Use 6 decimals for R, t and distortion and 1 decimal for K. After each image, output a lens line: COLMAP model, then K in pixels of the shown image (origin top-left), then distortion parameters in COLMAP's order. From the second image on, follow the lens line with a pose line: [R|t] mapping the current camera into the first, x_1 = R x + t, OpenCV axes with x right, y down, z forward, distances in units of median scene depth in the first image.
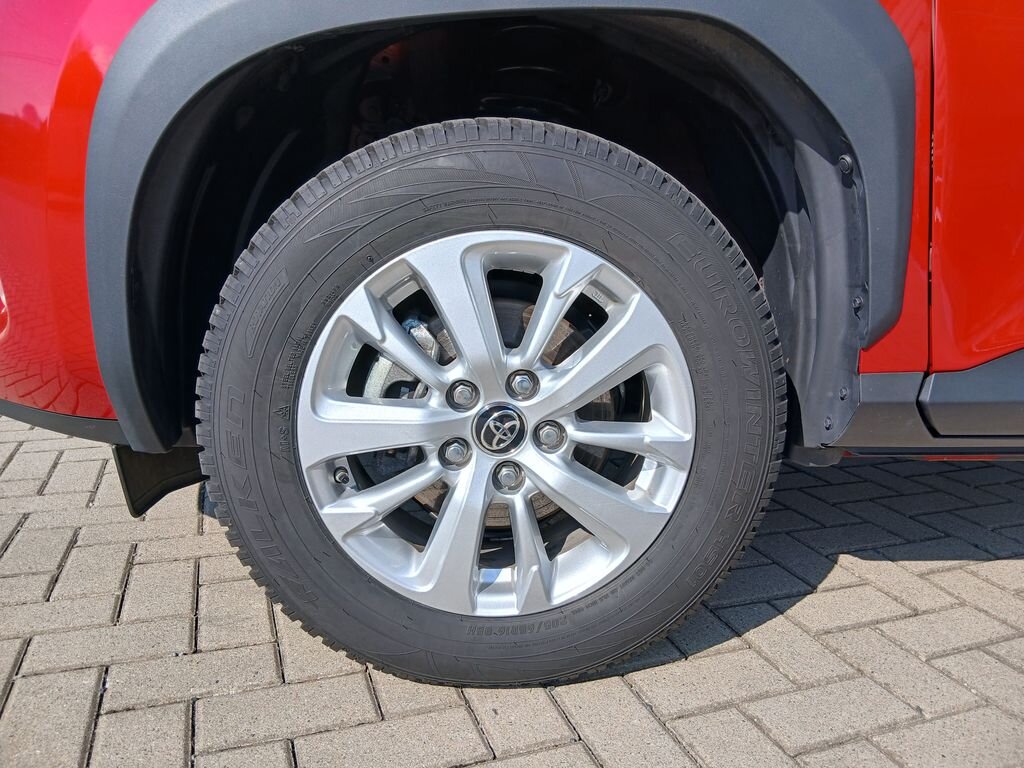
lens RADIAL K [[773.9, 0, 514.3], [0, 773.9, 381.3], [0, 0, 1]] dist [0.103049, -0.187334]
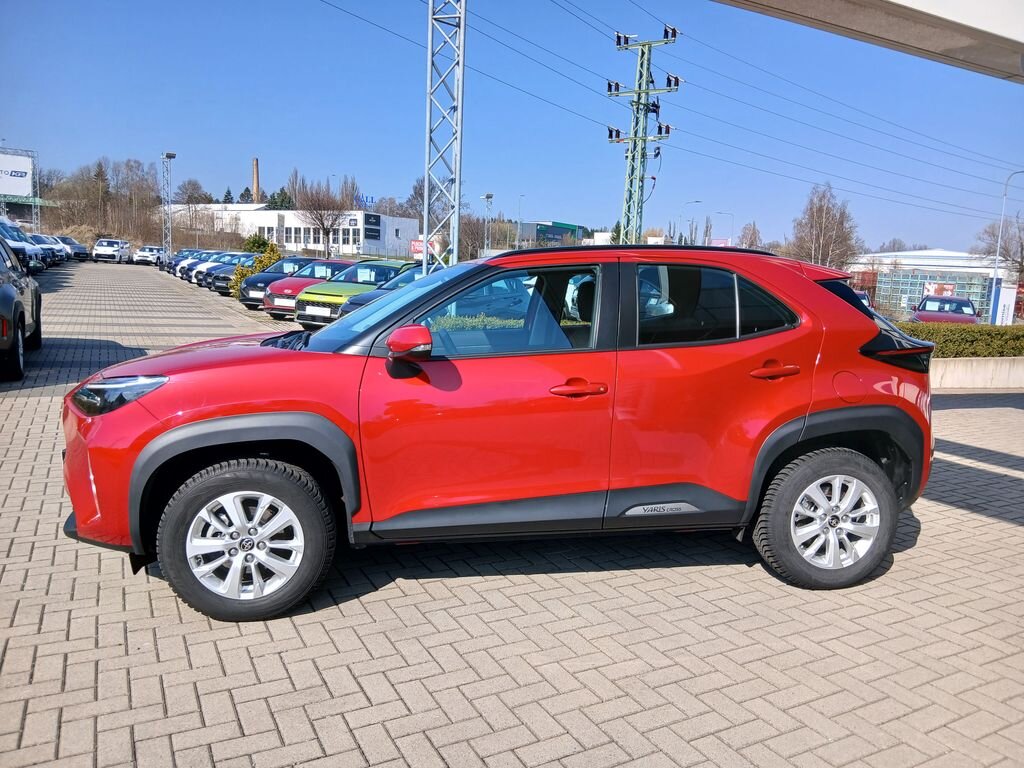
lens RADIAL K [[773.9, 0, 514.3], [0, 773.9, 381.3], [0, 0, 1]] dist [0.103049, -0.187334]
pose [[0.993319, -0.014845, 0.114443, 0.784417], [0.023258, 0.997095, -0.072524, -0.387158], [-0.113033, 0.074701, 0.990779, -2.684210]]
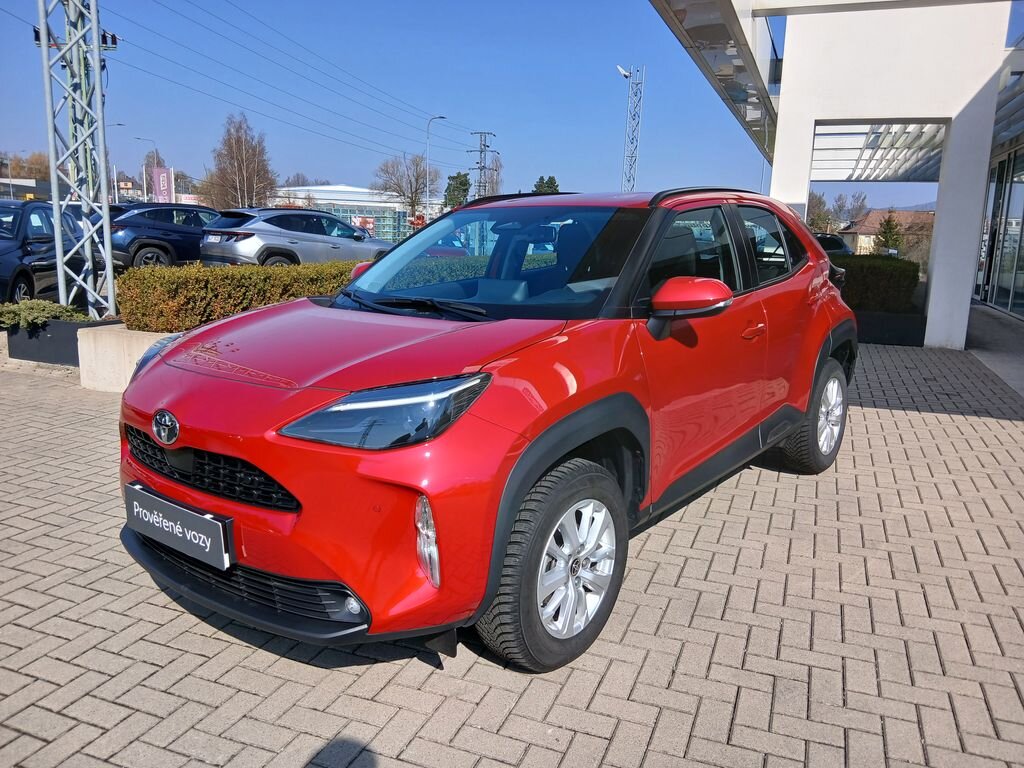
lens RADIAL K [[773.9, 0, 514.3], [0, 773.9, 381.3], [0, 0, 1]] dist [0.103049, -0.187334]
pose [[0.666590, -0.161273, 0.727770, -2.080428], [0.154706, 0.984989, 0.076571, -0.838139], [-0.729194, 0.061549, 0.681534, -0.796054]]
